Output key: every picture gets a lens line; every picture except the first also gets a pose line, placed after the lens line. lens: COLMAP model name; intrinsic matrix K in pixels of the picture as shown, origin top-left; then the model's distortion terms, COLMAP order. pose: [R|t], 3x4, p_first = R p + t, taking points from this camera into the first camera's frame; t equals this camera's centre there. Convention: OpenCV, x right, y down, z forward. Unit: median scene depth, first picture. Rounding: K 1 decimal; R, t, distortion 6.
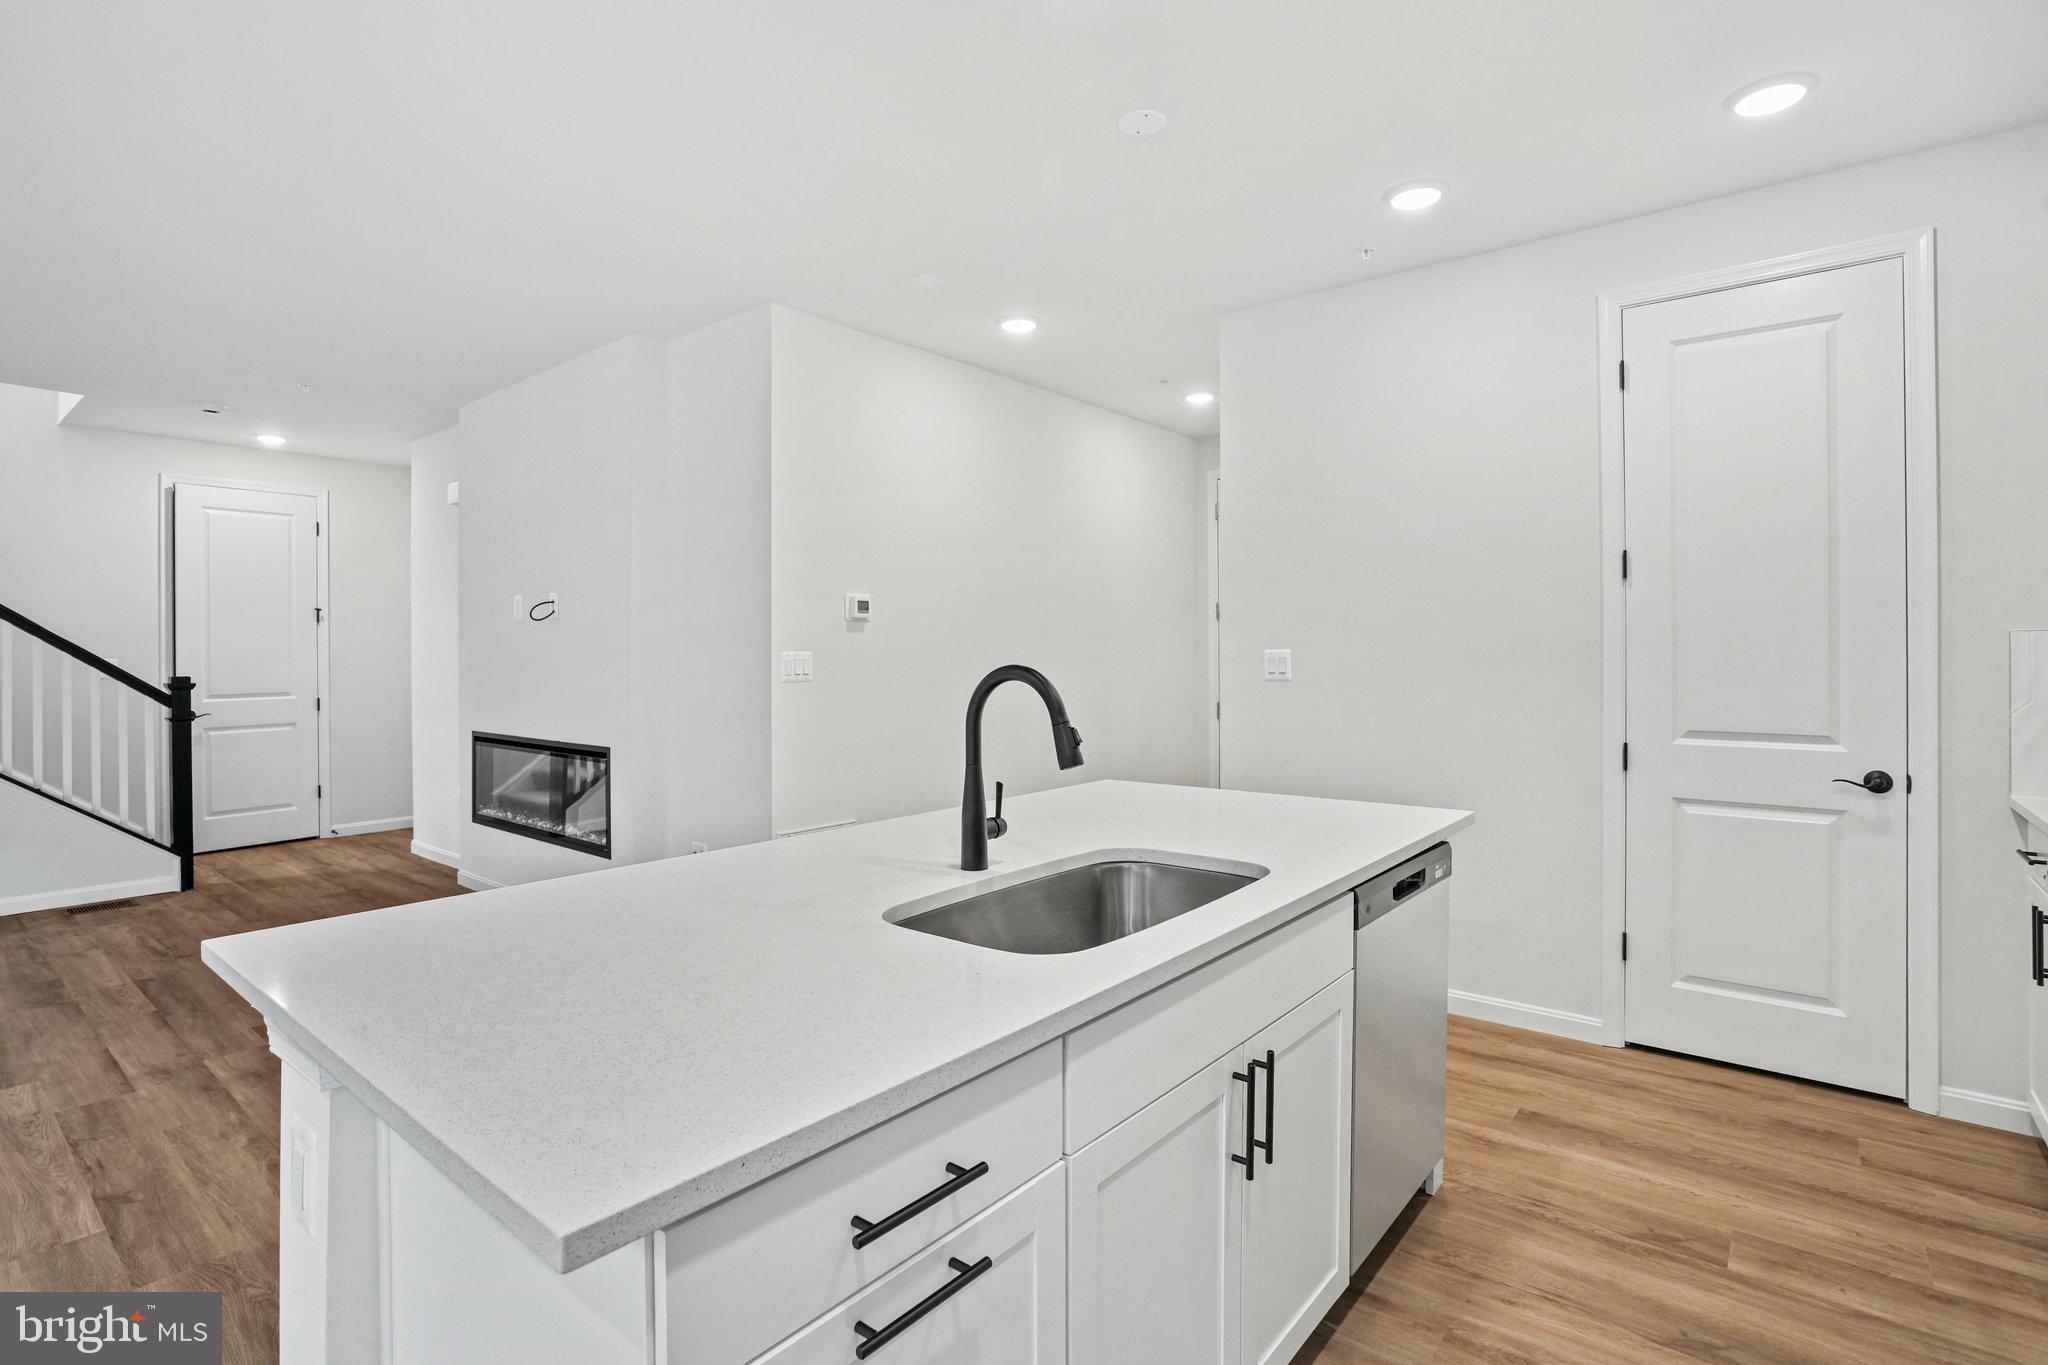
lens RADIAL K [[974.9, 0, 1027.9], [0, 974.9, 647.8], [0, 0, 1]] dist [-0.014491, 0.000069]
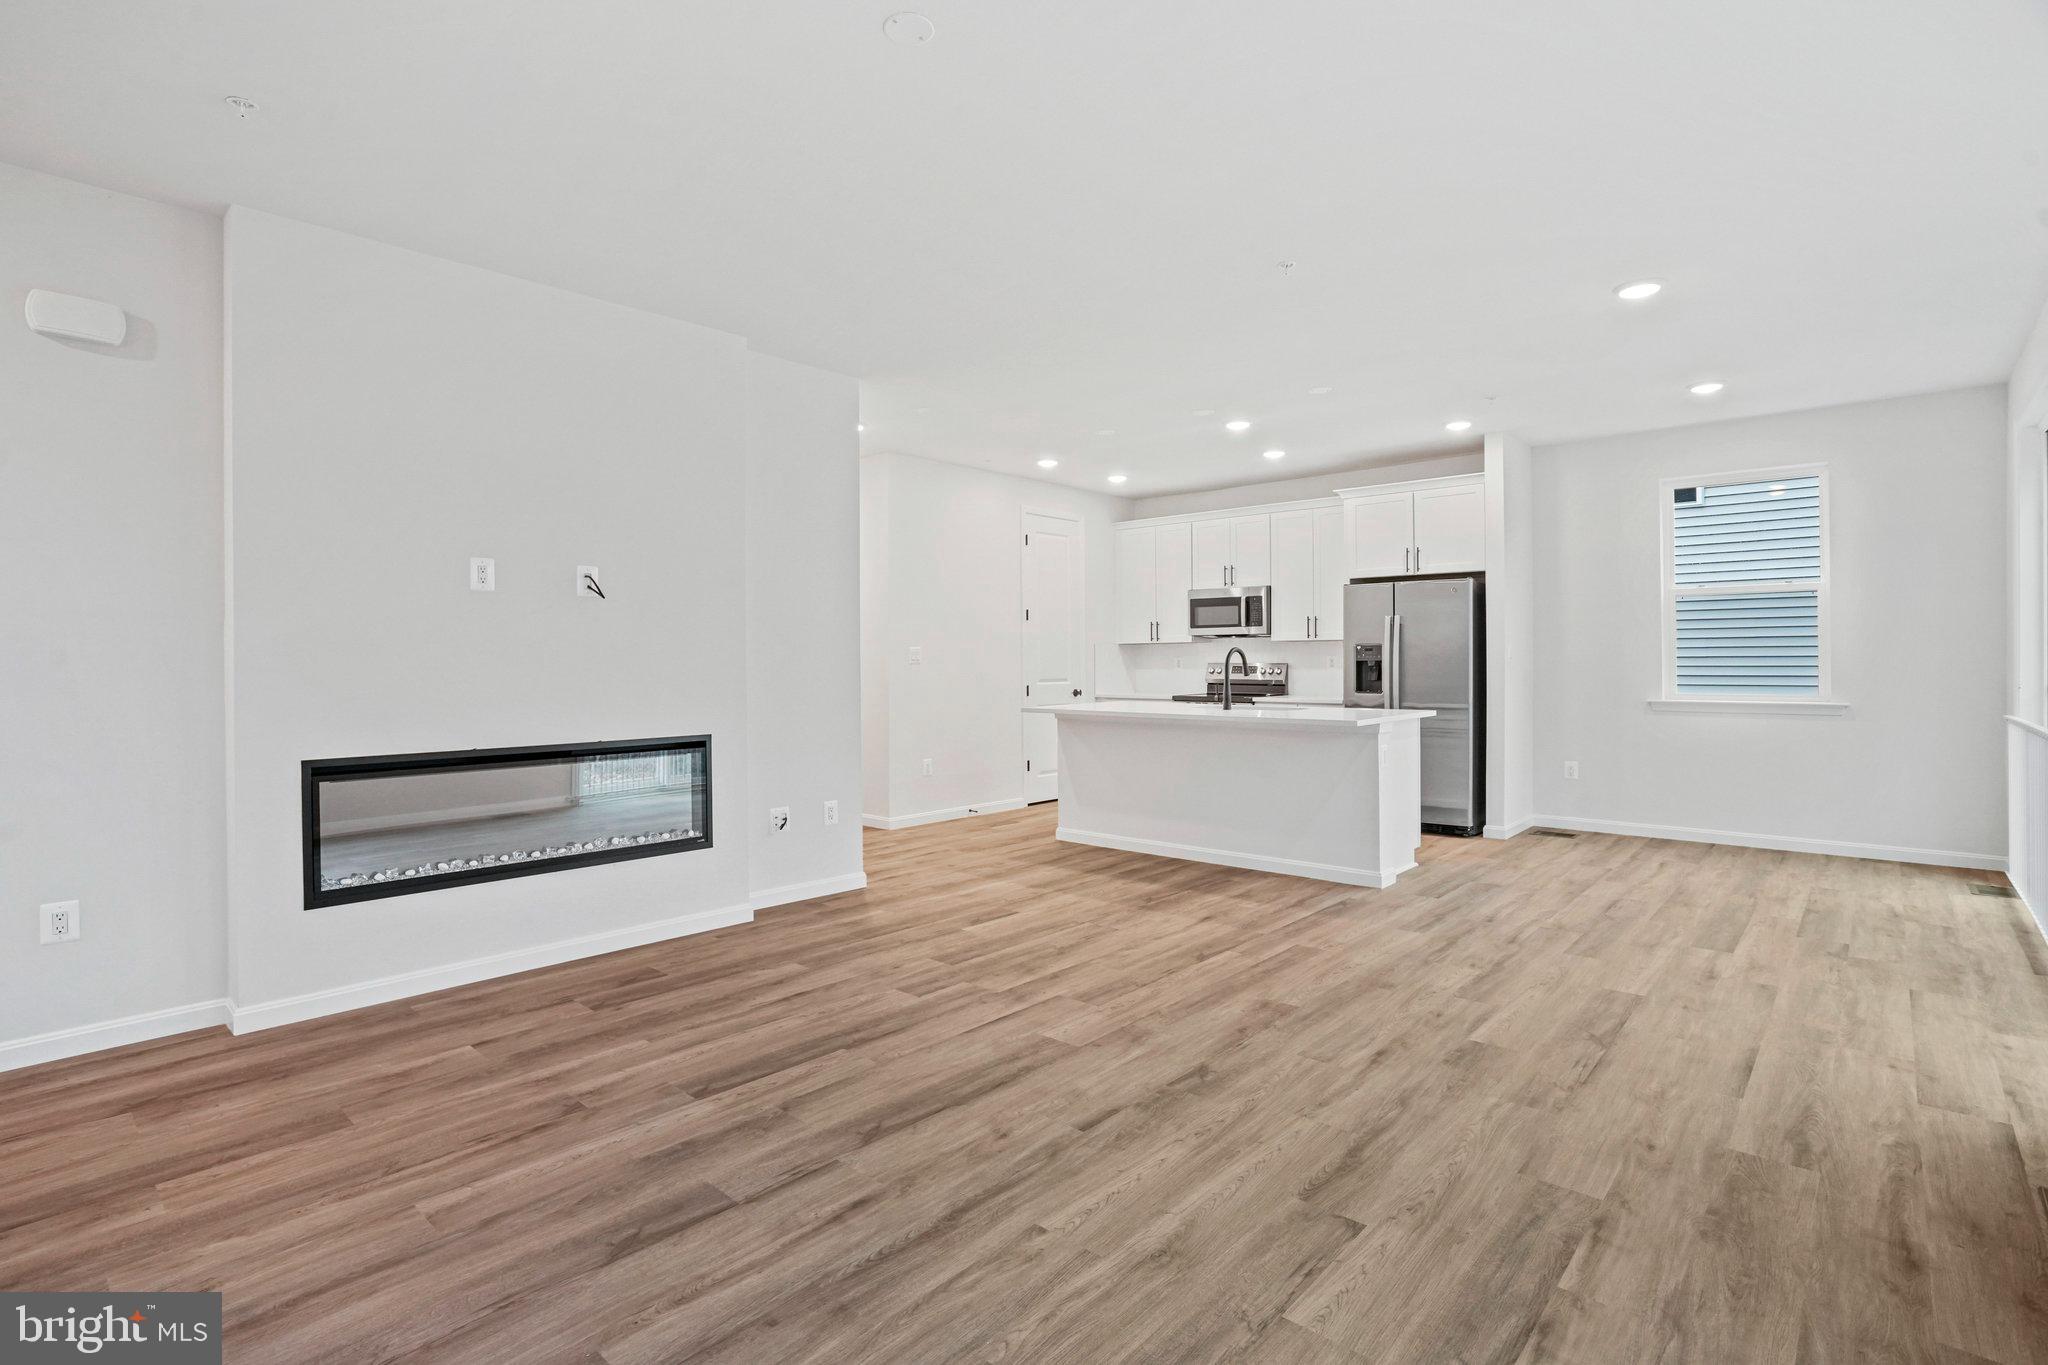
lens RADIAL K [[981.7, 0, 1015.9], [0, 981.7, 667.7], [0, 0, 1]] dist [-0.057522, 0.025474]
pose [[0.057420, -0.003936, 0.998342, -2.236606], [0.001877, 0.999991, 0.003835, 0.048731], [-0.998348, 0.001654, 0.057427, 1.020582]]
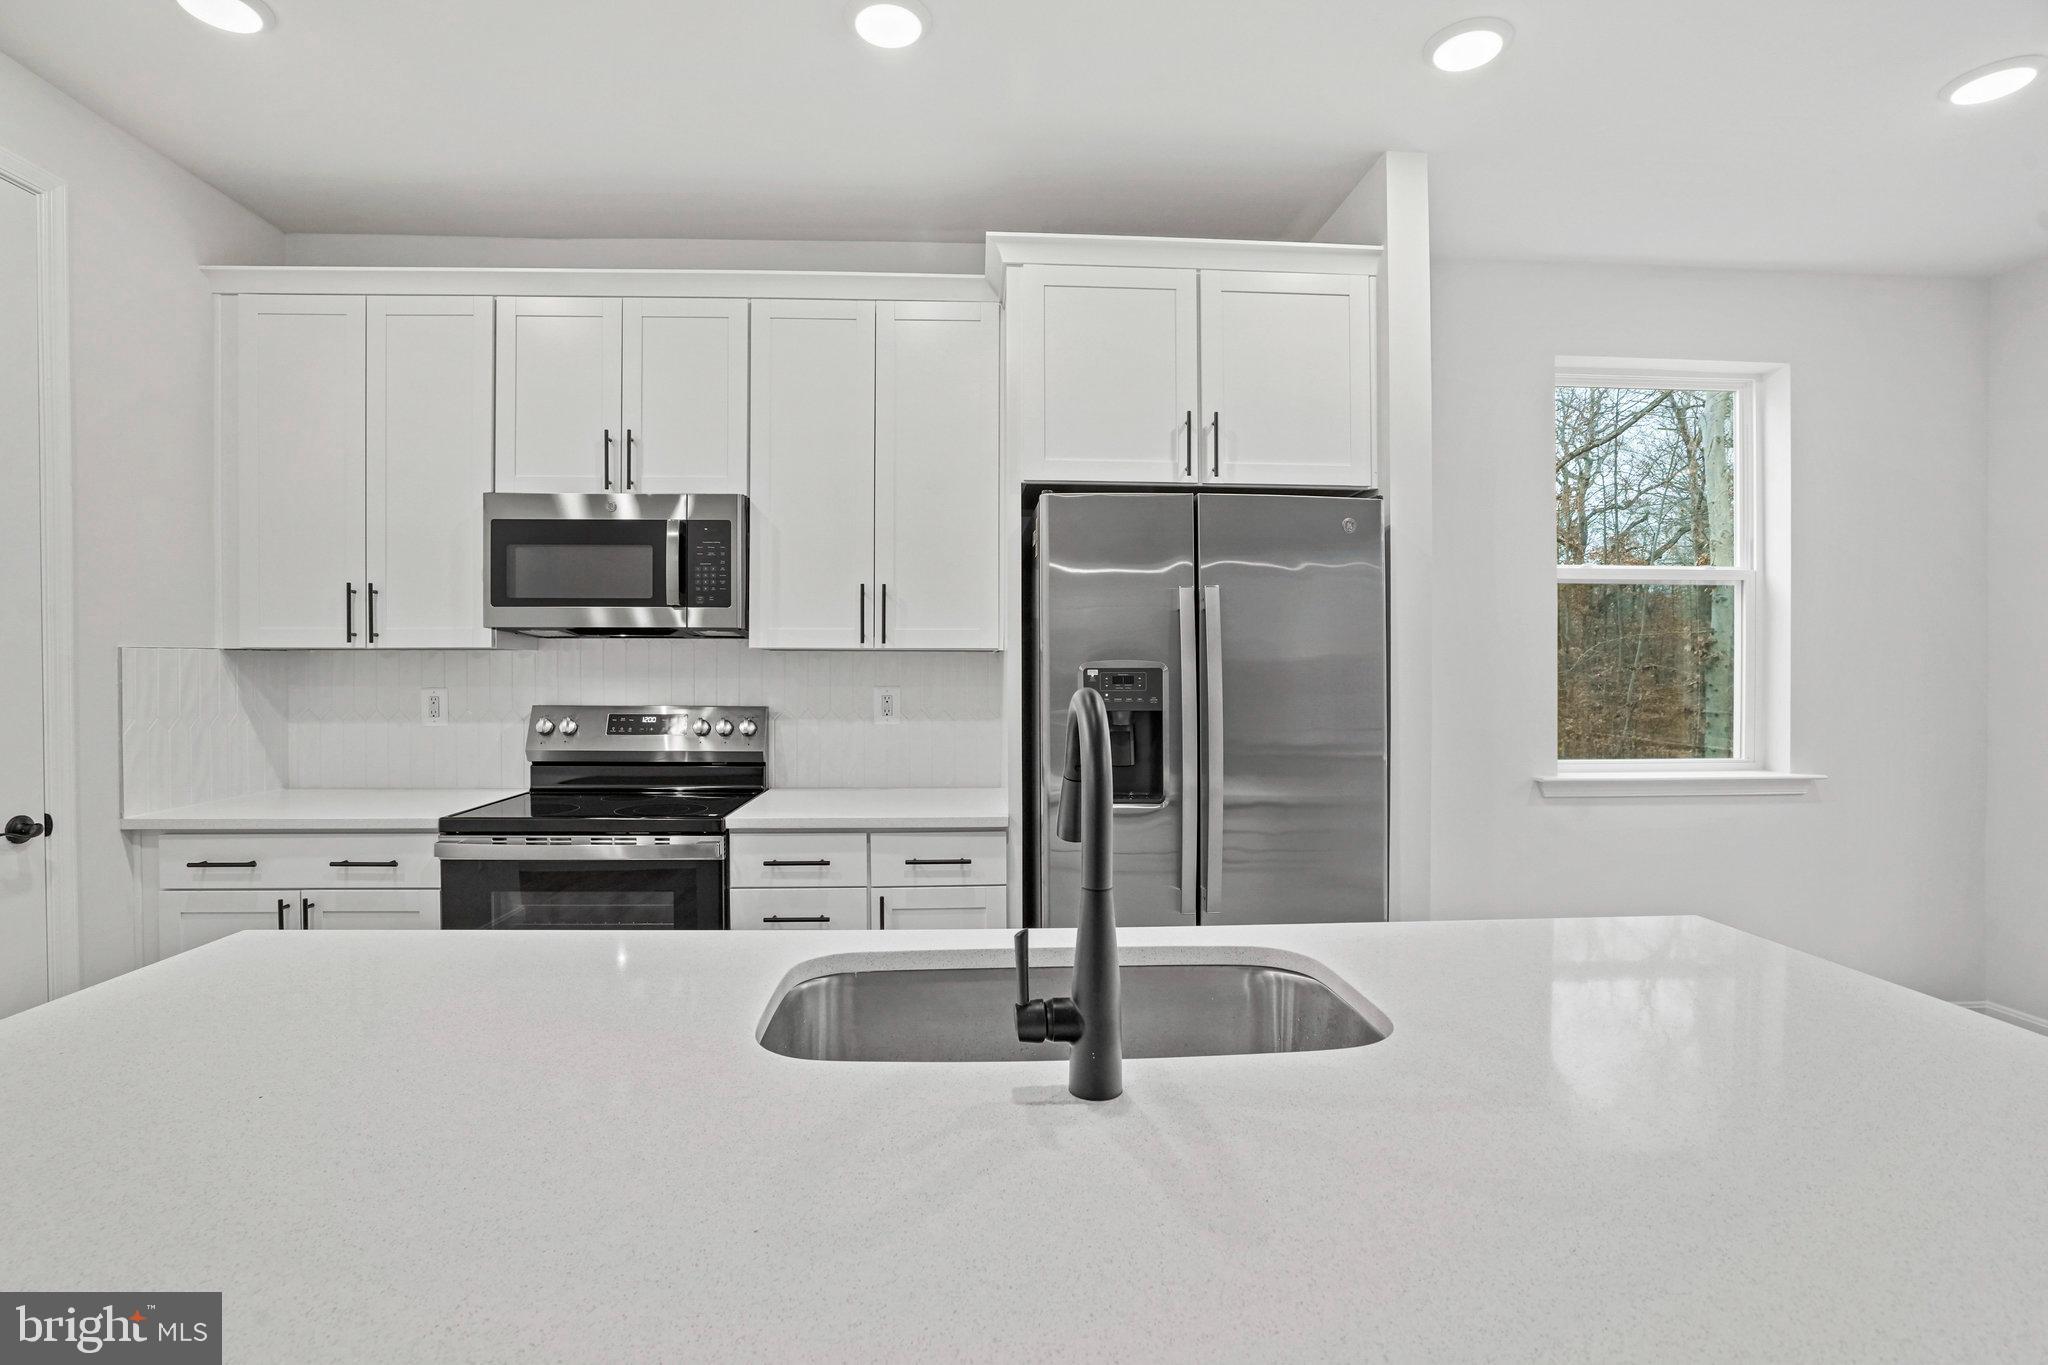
lens RADIAL K [[981.7, 0, 1015.9], [0, 981.7, 667.7], [0, 0, 1]] dist [-0.057522, 0.025474]
pose [[-0.673598, 0.001504, 0.739096, -0.270908], [-0.001237, 0.999994, -0.003162, 0.005351], [-0.739097, -0.003044, -0.673592, 0.926820]]
